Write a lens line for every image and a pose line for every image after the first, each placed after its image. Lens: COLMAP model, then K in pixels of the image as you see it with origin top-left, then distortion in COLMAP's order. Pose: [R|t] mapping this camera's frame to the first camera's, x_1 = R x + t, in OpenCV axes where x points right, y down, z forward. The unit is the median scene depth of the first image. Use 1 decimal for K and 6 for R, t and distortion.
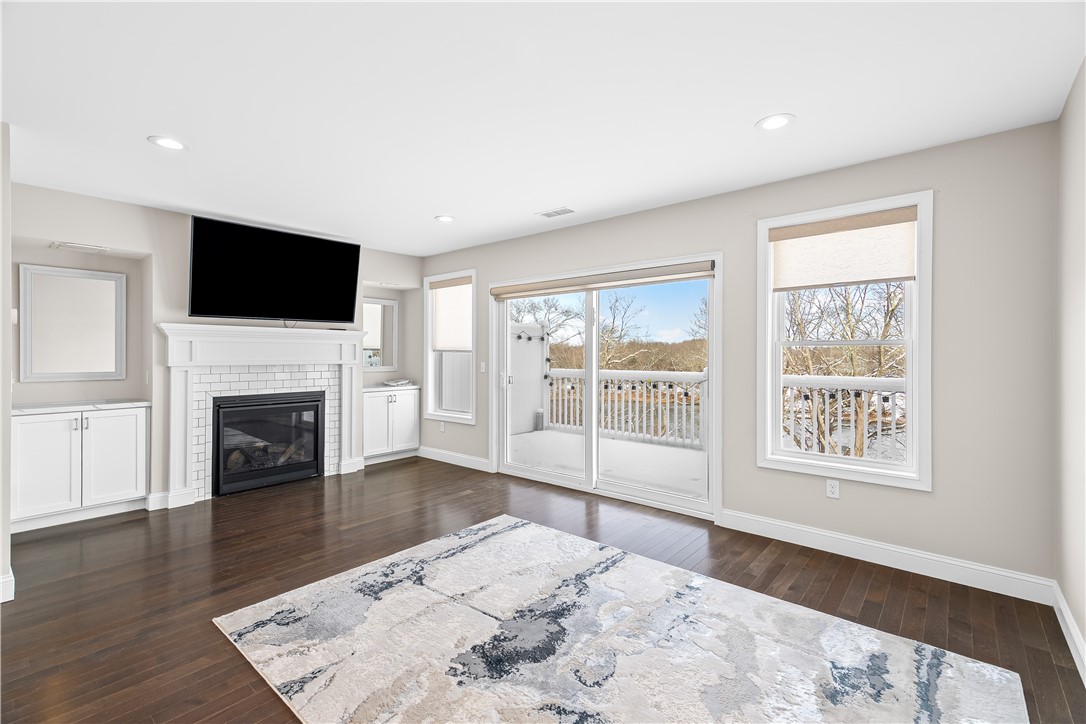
lens RADIAL K [[481.9, 0, 542.6], [0, 481.9, 358.1], [0, 0, 1]] dist [0.020603, 0.000328]
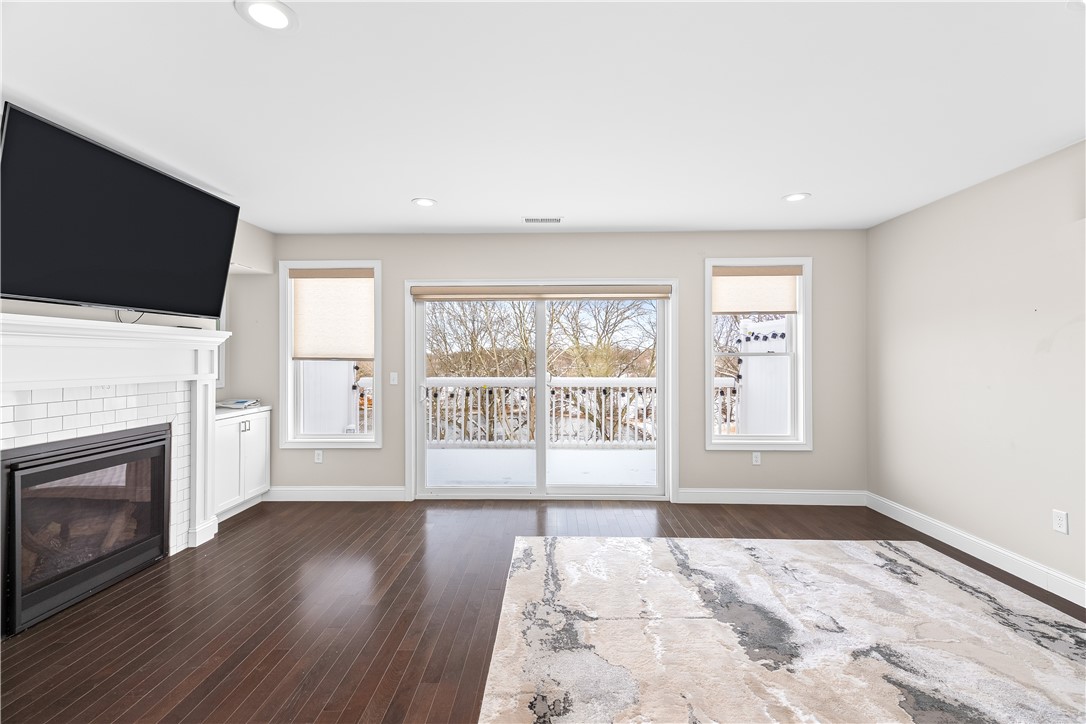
lens RADIAL K [[486.4, 0, 540.9], [0, 486.4, 361.0], [0, 0, 1]] dist [0.021195, 0.000091]
pose [[0.777227, -0.006050, 0.629191, -0.579175], [0.007483, 0.999972, 0.000372, -0.013042], [-0.629176, 0.004419, 0.777250, 0.220063]]
